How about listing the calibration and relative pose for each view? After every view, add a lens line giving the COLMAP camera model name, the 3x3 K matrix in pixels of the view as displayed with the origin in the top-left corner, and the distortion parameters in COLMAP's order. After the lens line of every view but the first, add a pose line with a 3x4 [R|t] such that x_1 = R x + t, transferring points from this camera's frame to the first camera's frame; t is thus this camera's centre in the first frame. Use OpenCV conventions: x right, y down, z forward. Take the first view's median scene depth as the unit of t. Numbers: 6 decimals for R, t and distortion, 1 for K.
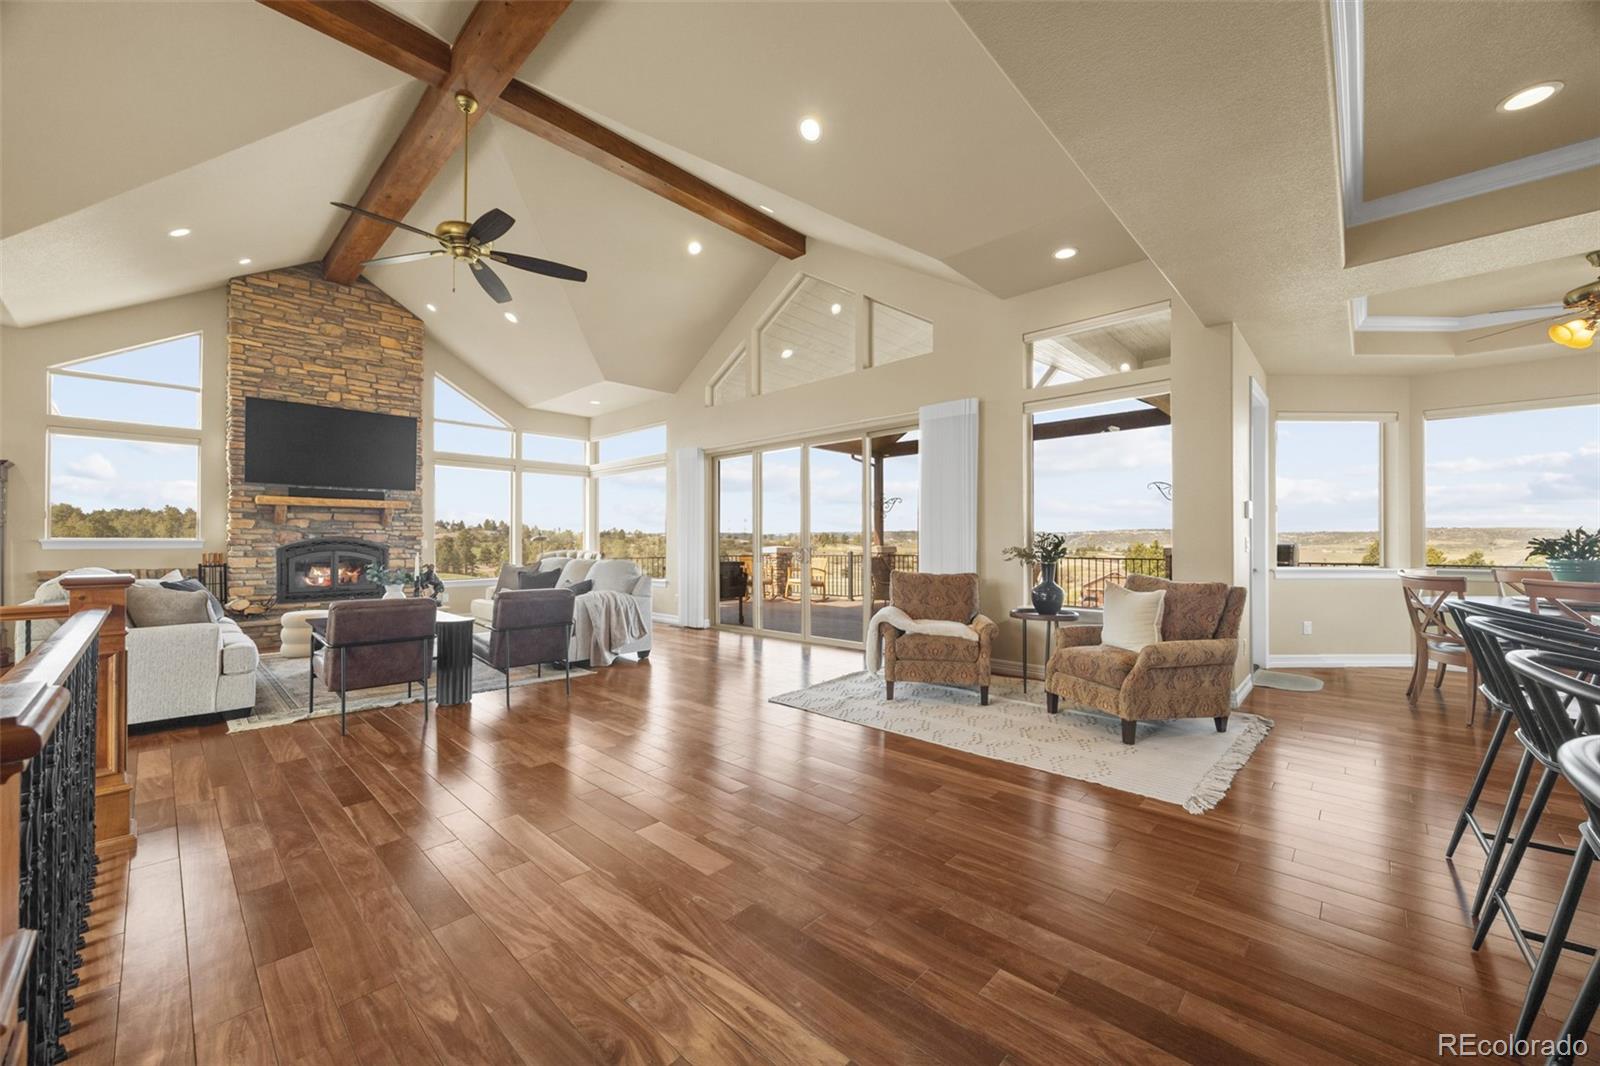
lens RADIAL K [[610.3, 0, 803.7], [0, 610.3, 539.7], [0, 0, 1]] dist [-0.002352, -0.000042]
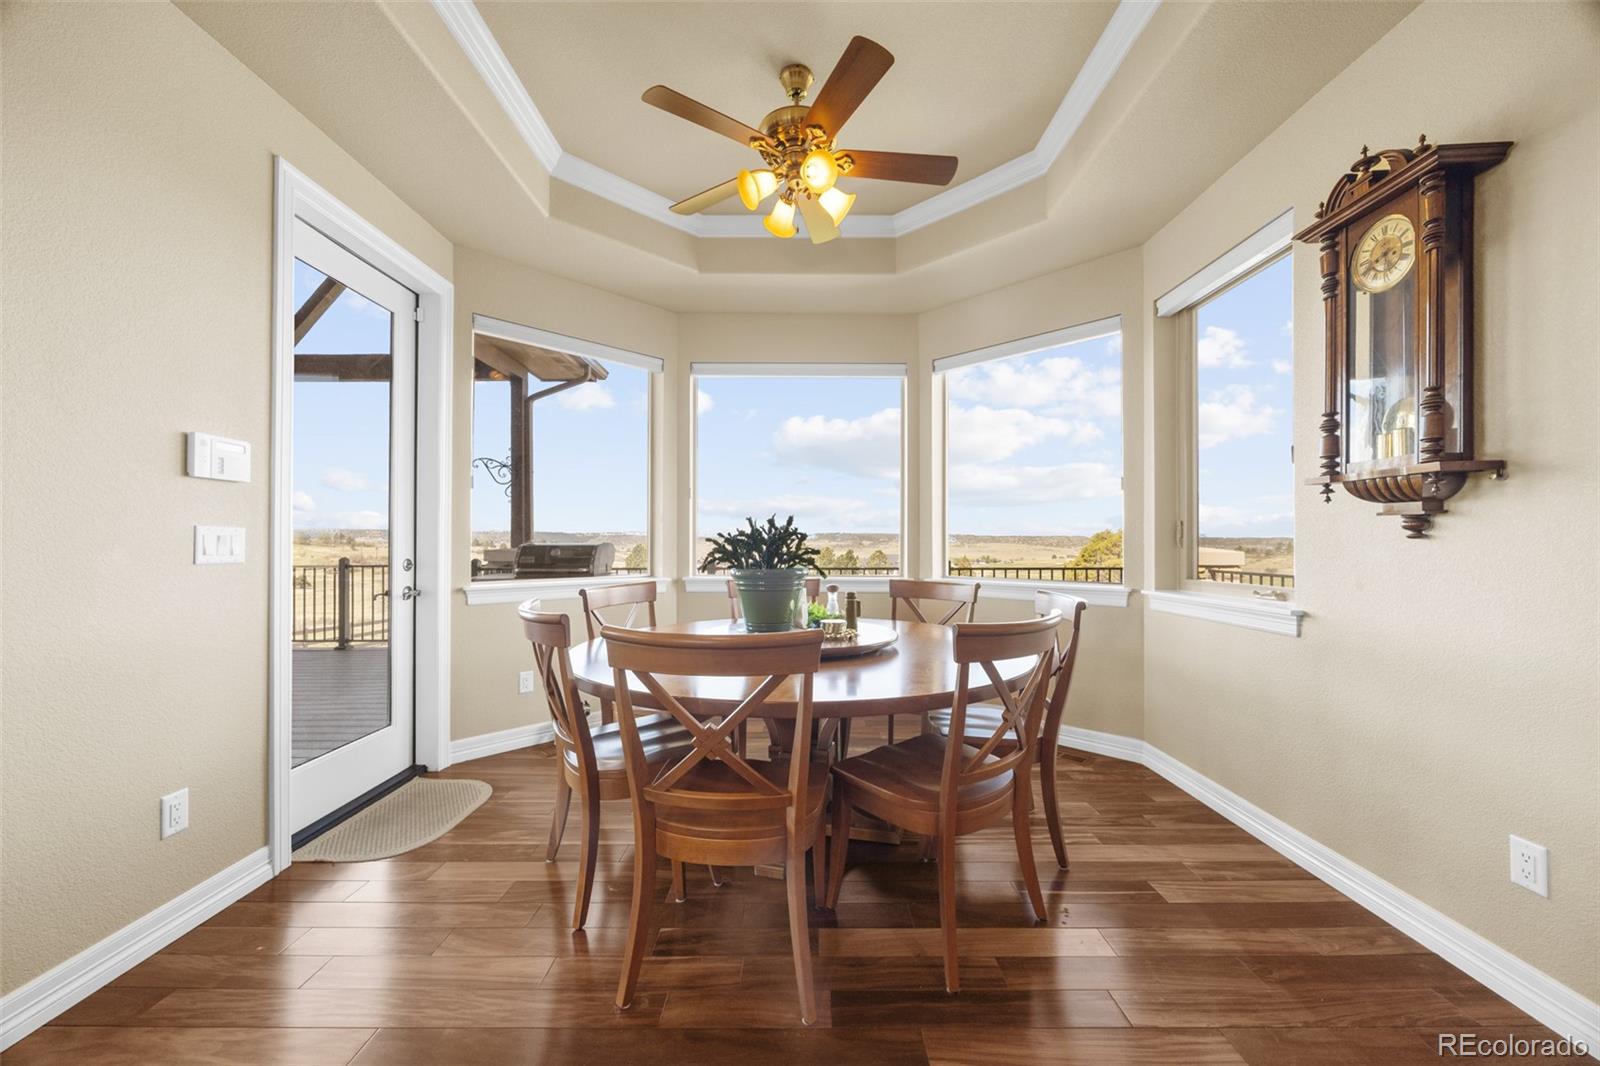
lens RADIAL K [[607.4, 0, 800.3], [0, 607.4, 542.1], [0, 0, 1]] dist [-0.003995, -0.000042]
pose [[0.733431, 0.000879, 0.679763, 0.483402], [-0.003354, 0.999992, 0.002326, 0.001746], [-0.679755, -0.003985, 0.733428, 0.289690]]
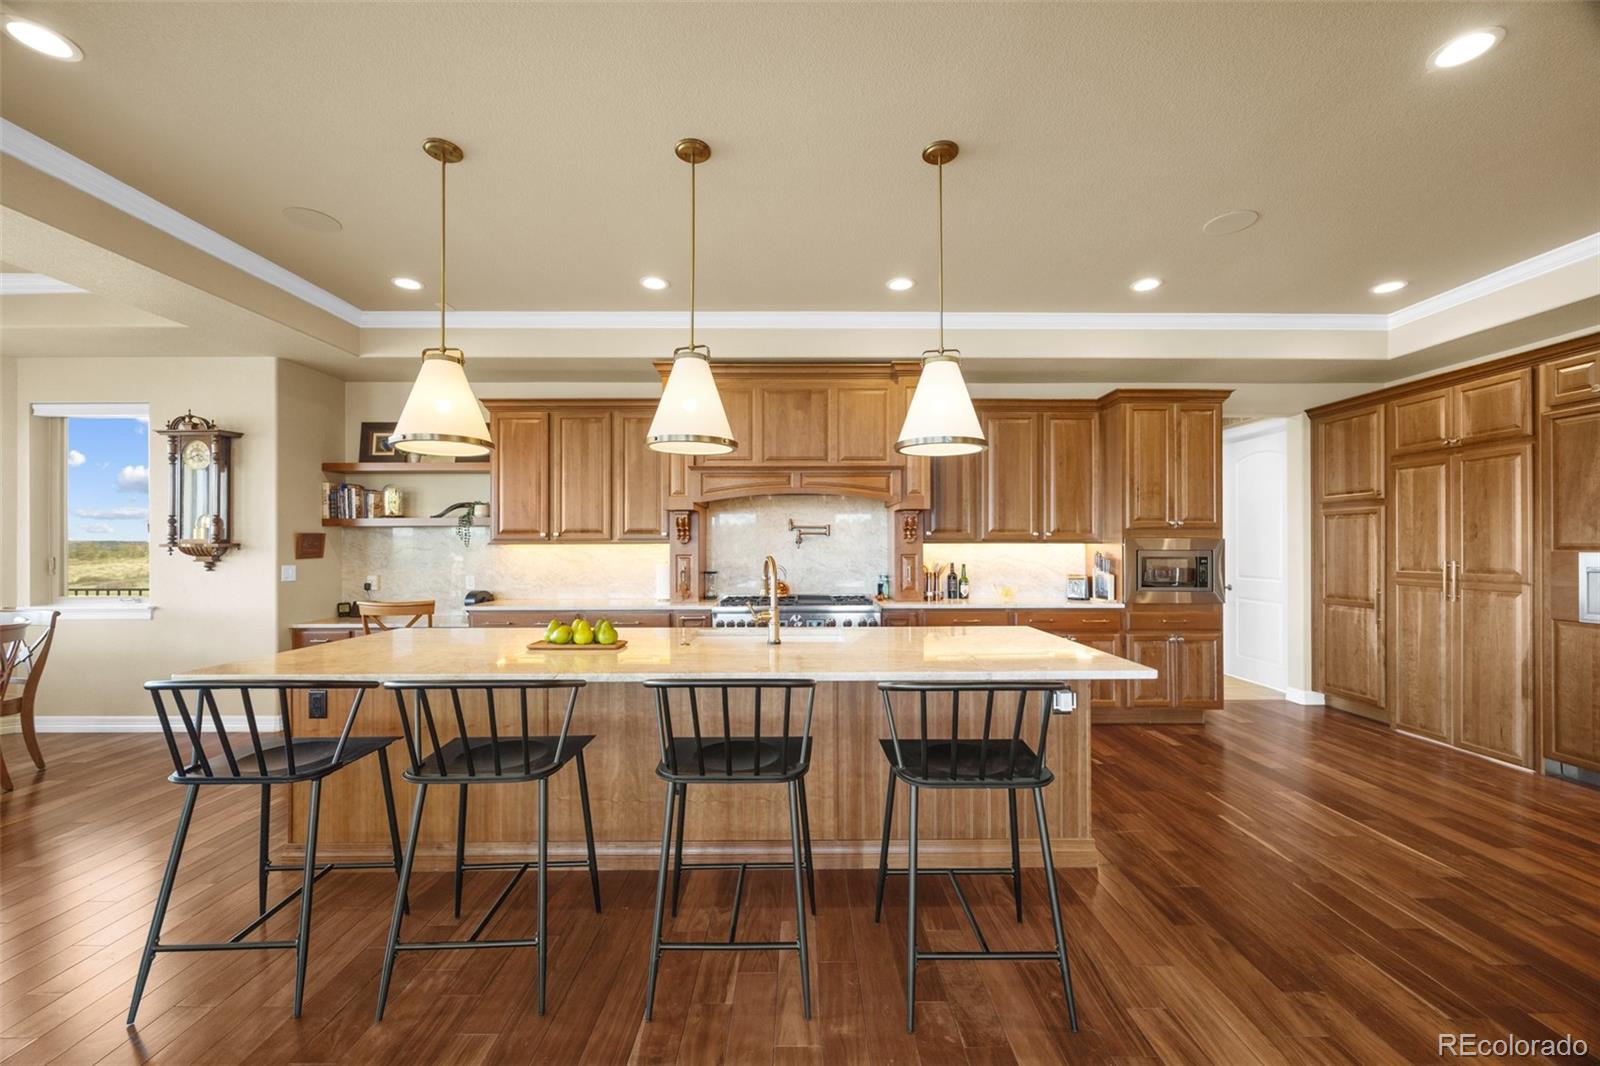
lens RADIAL K [[607.4, 0, 800.3], [0, 607.4, 542.1], [0, 0, 1]] dist [-0.003995, -0.000042]
pose [[-0.683205, 0.003320, 0.730219, -0.020490], [-0.001575, 0.999981, -0.006021, -0.026003], [-0.730224, -0.005264, -0.683187, 0.281591]]
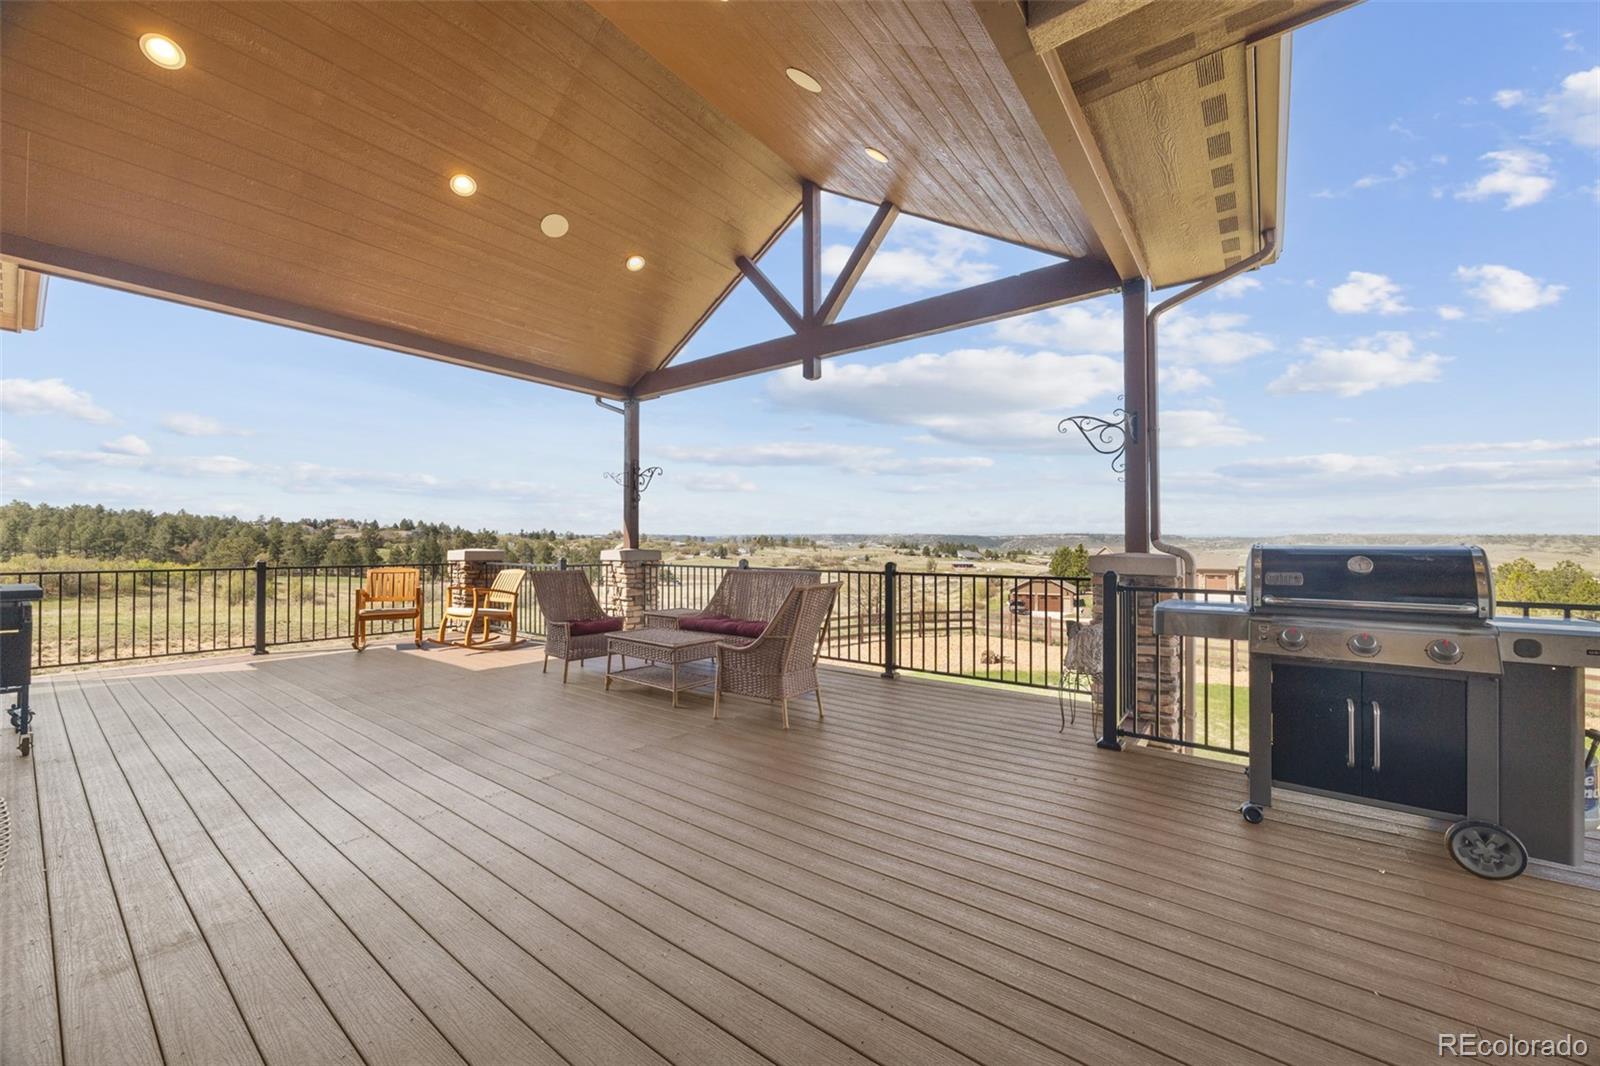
lens RADIAL K [[606.1, 0, 803.7], [0, 606.1, 536.7], [0, 0, 1]] dist [-0.003312, -0.000258]
pose [[0.995541, 0.004654, 0.094217, 0.431220], [-0.003791, 0.999949, -0.009340, 0.005069], [-0.094255, 0.008941, 0.995508, 0.732627]]
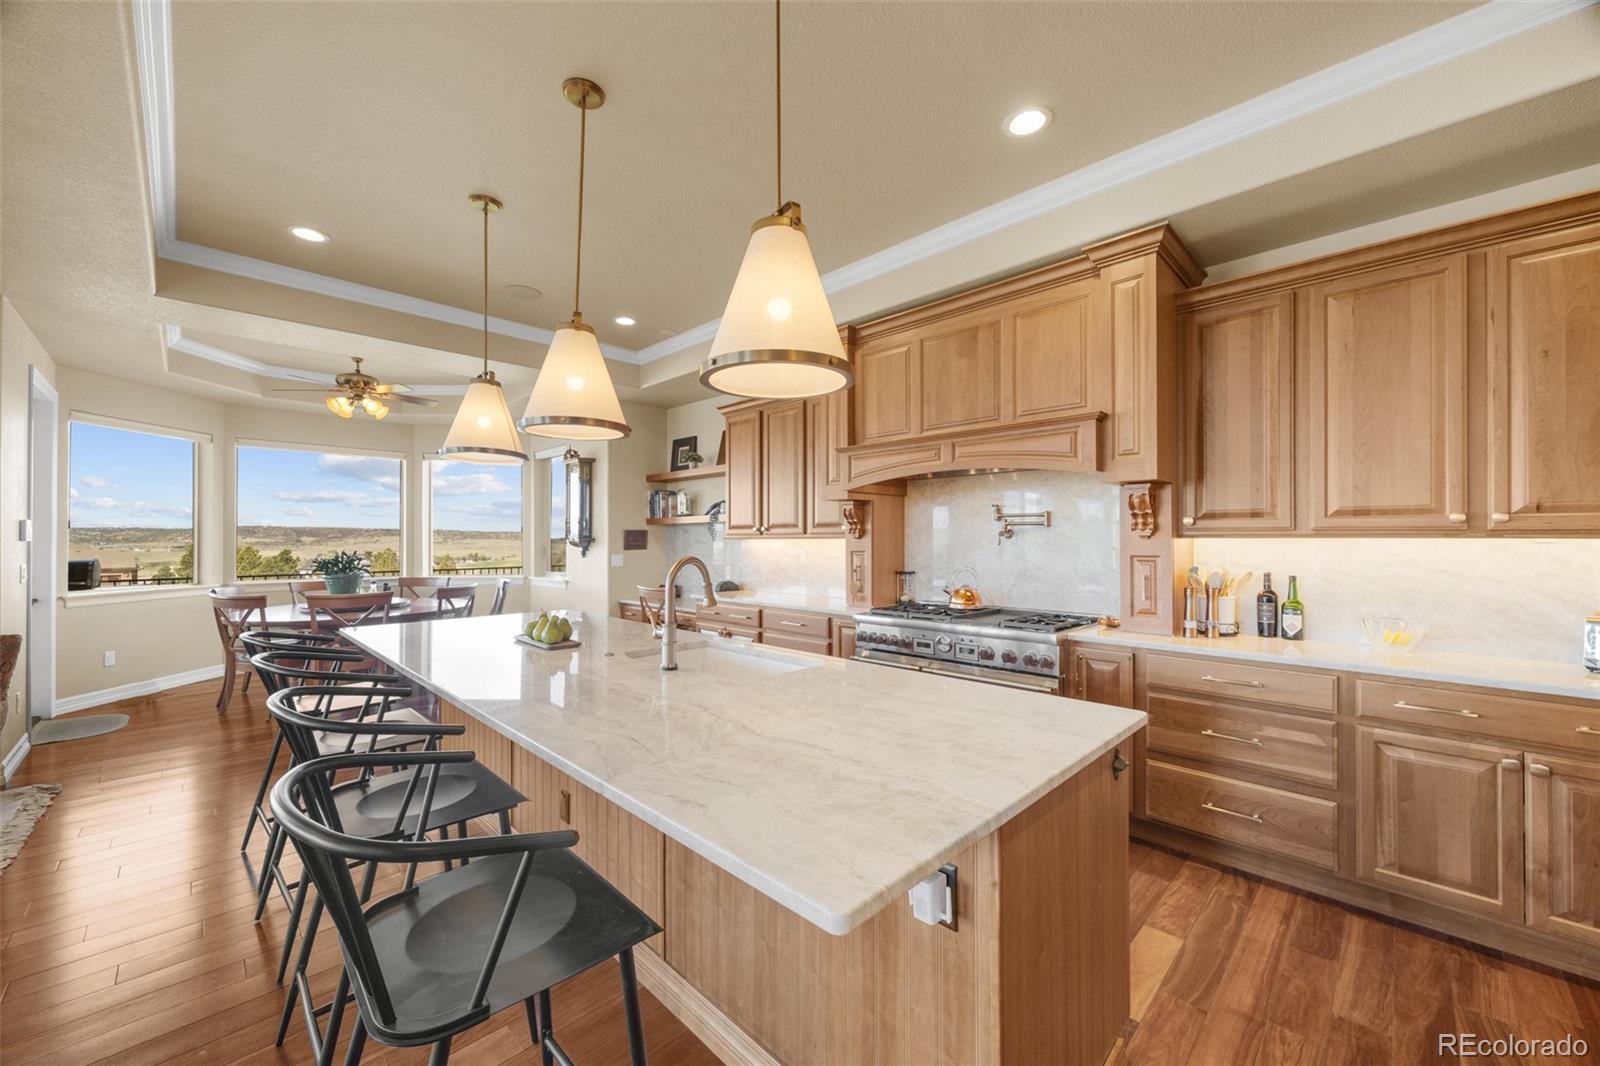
lens RADIAL K [[608.0, 0, 802.0], [0, 608.0, 534.9], [0, 0, 1]] dist [-0.003069, -0.000280]
pose [[0.031130, 0.005888, 0.999498, -0.027511], [-0.002731, 0.999979, -0.005806, -0.027869], [-0.999512, -0.002549, 0.031145, -0.038274]]
